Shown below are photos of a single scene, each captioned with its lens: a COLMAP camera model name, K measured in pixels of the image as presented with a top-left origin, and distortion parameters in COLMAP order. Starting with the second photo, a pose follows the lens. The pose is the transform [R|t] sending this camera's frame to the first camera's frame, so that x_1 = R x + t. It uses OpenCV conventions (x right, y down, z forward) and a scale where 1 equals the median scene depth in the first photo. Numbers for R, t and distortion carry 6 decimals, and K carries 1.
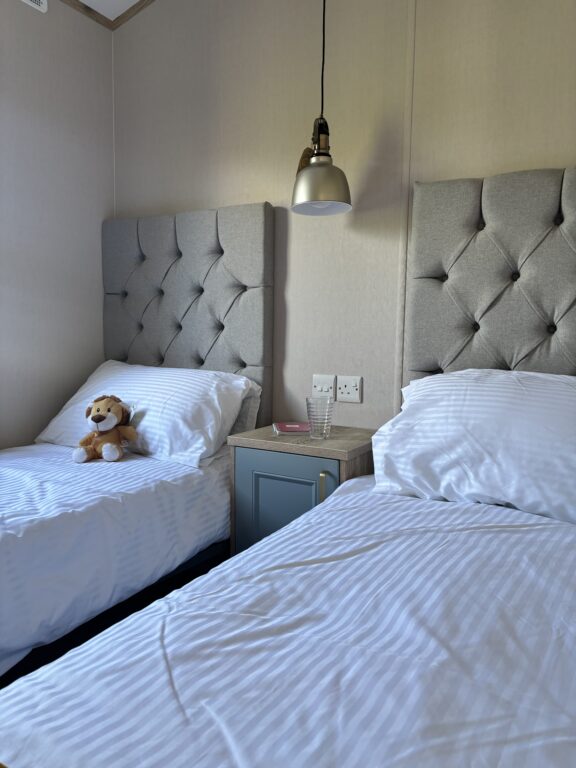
lens RADIAL K [[579.5, 0, 290.1], [0, 579.5, 380.7], [0, 0, 1]] dist [0.019891, -0.000126]
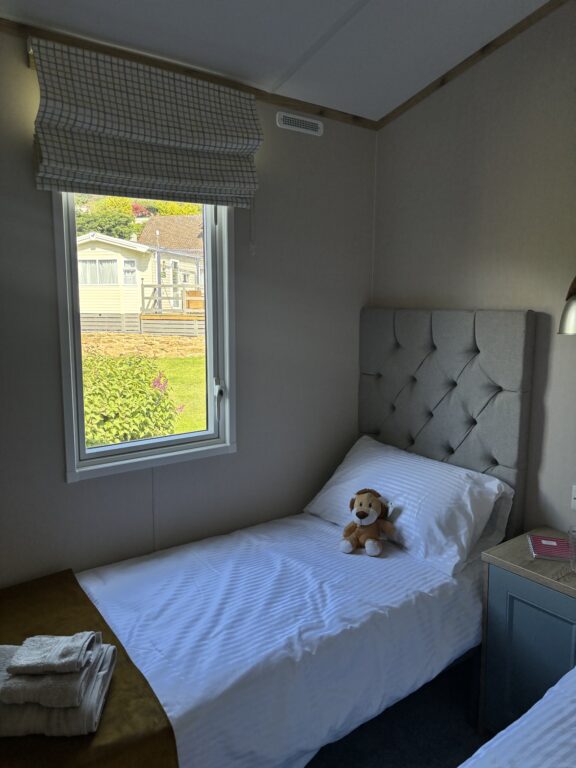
lens RADIAL K [[579.5, 0, 290.1], [0, 579.5, 380.7], [0, 0, 1]] dist [0.019891, -0.000126]
pose [[0.933136, 0.043665, -0.356863, -0.064827], [-0.014755, 0.996412, 0.083337, -0.277766], [0.359222, -0.072500, 0.930432, -0.083083]]
